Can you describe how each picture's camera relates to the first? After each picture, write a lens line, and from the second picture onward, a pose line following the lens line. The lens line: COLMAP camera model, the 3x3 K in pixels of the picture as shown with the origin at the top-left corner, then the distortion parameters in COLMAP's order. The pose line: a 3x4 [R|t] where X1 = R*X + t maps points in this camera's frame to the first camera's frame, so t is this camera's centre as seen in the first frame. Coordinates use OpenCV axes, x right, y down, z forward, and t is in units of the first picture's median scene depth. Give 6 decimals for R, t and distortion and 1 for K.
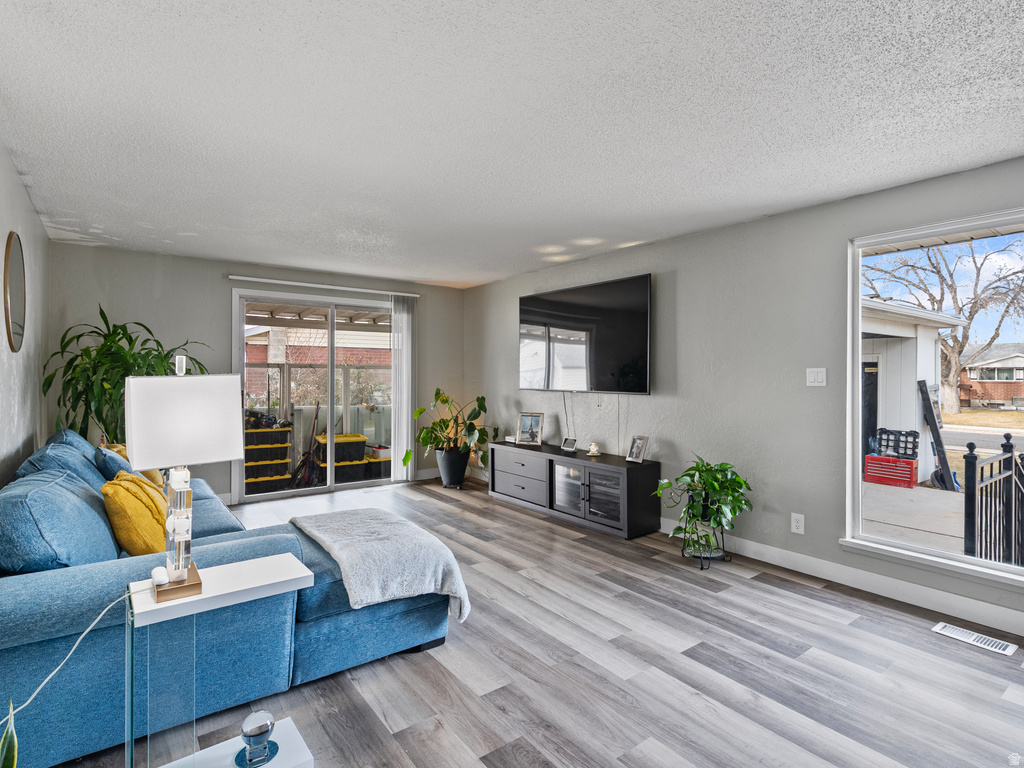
lens RADIAL K [[522.4, 0, 514.0], [0, 522.4, 377.6], [0, 0, 1]] dist [-0.008946, 0.002238]
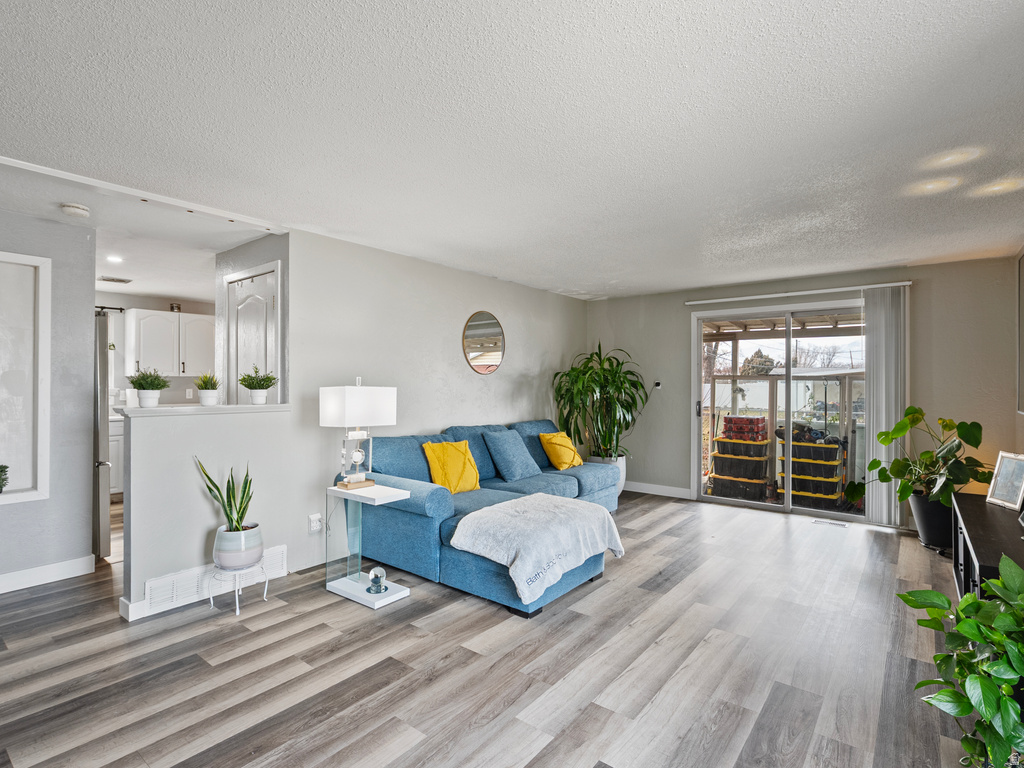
lens RADIAL K [[522.4, 0, 518.1], [0, 522.4, 382.9], [0, 0, 1]] dist [-0.008946, 0.002238]
pose [[0.264952, -0.005774, -0.964244, 0.828368], [-0.008308, 0.999931, -0.008270, -0.003263], [0.964226, 0.010202, 0.264886, 0.563228]]
